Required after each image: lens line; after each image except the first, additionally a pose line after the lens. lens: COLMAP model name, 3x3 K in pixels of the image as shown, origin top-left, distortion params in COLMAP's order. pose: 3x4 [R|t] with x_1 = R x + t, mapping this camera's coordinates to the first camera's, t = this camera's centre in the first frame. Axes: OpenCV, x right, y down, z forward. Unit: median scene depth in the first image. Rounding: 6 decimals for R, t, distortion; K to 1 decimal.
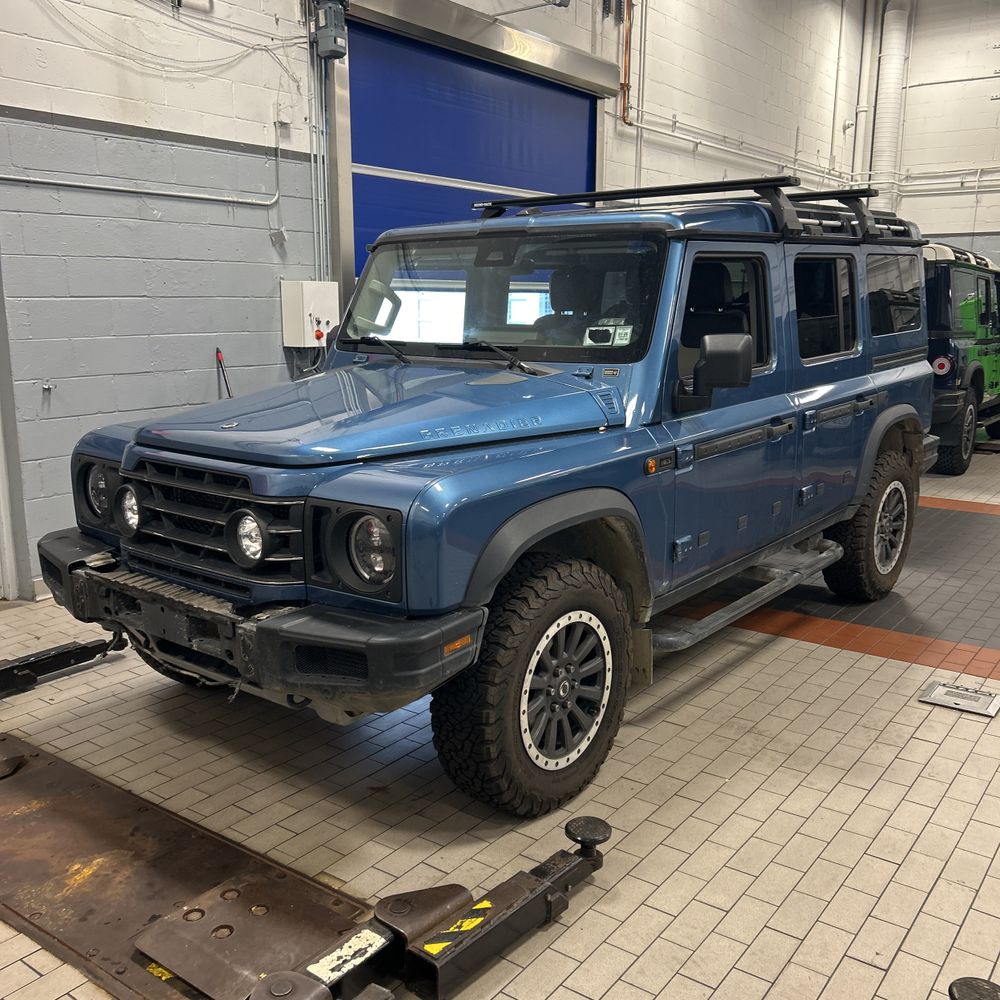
lens RADIAL K [[999.1, 0, 503.6], [0, 999.1, 496.9], [0, 0, 1]] dist [0.044360, -0.034612]
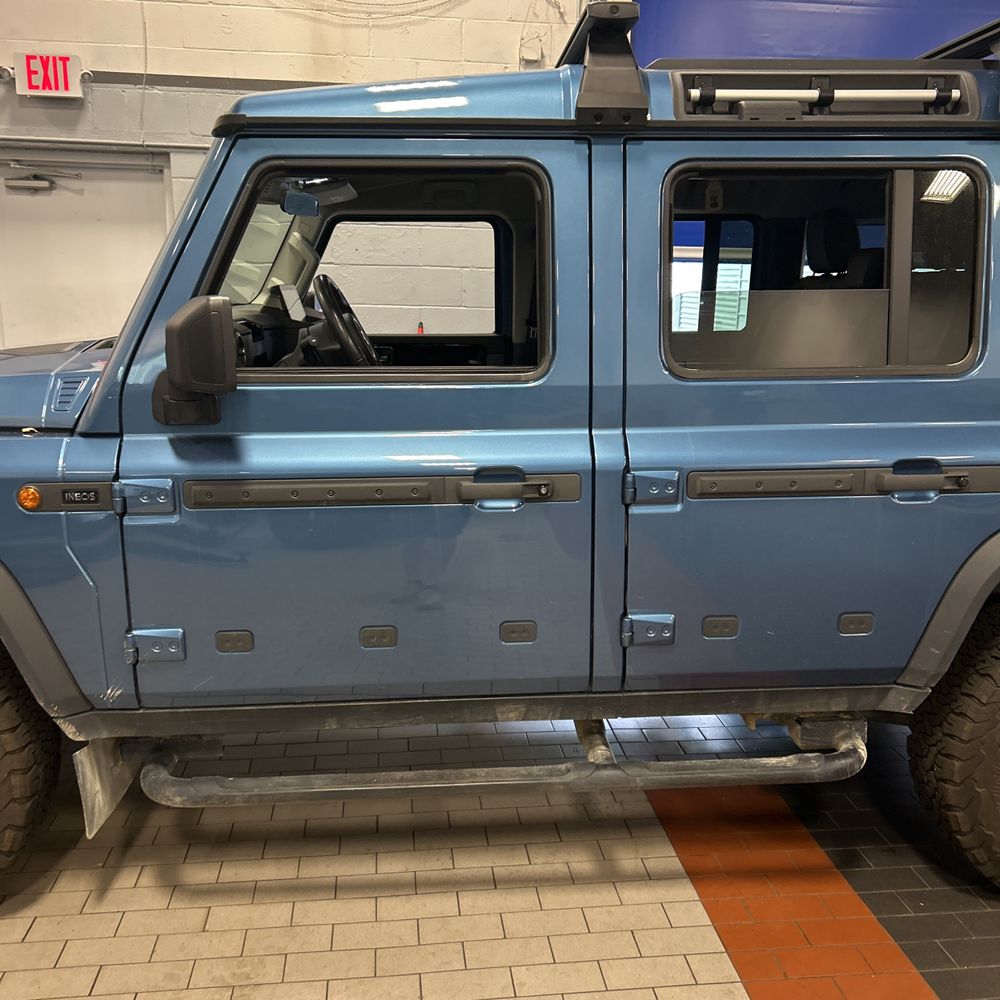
lens RADIAL K [[1008.3, 0, 507.1], [0, 1008.3, 502.6], [0, 0, 1]] dist [0.047066, -0.048555]
pose [[0.688686, 0.166223, -0.705749, 0.637192], [-0.160916, 0.984132, 0.074764, -0.098190], [0.706978, 0.062077, 0.704506, 0.602092]]
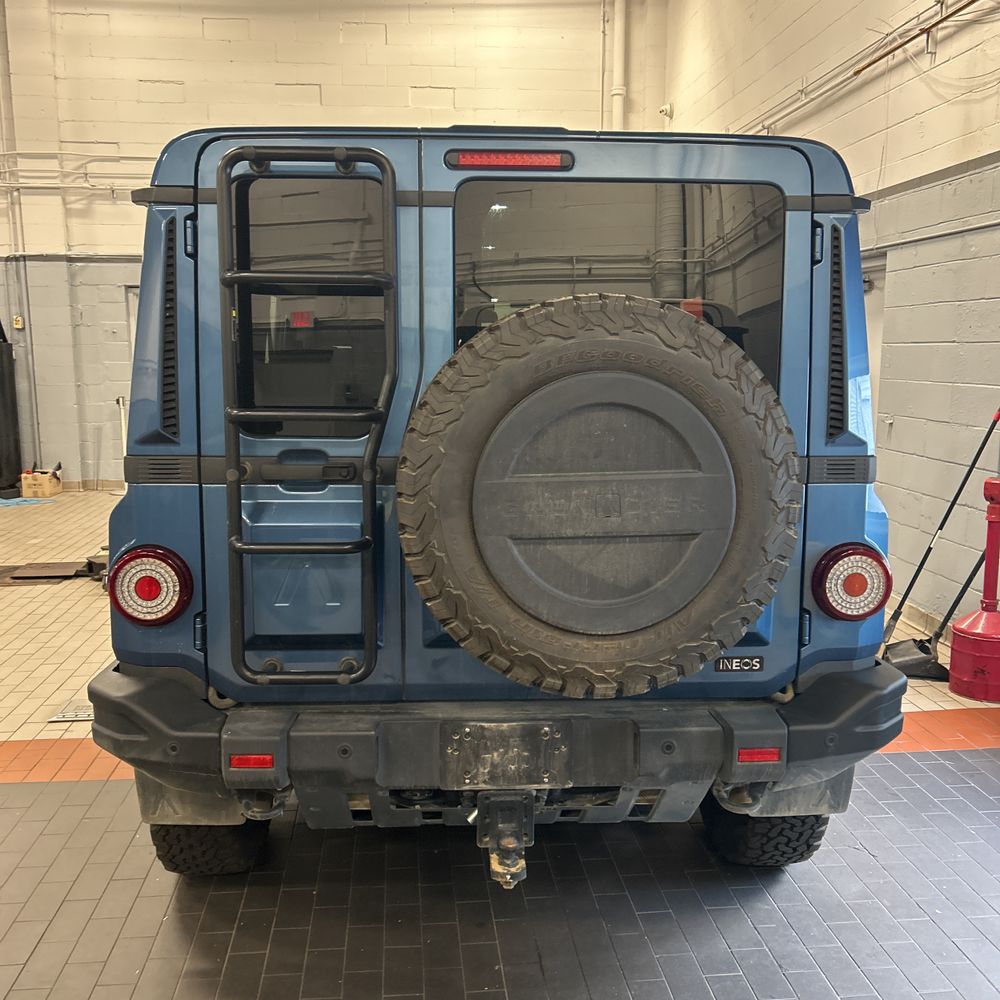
lens RADIAL K [[979.3, 0, 495.5], [0, 979.3, 505.5], [0, 0, 1]] dist [0.099584, -0.158408]
pose [[-0.737809, 0.103089, -0.667092, 0.788608], [-0.127787, 0.949067, 0.287997, -0.351102], [0.662804, 0.297733, -0.687056, 1.855309]]
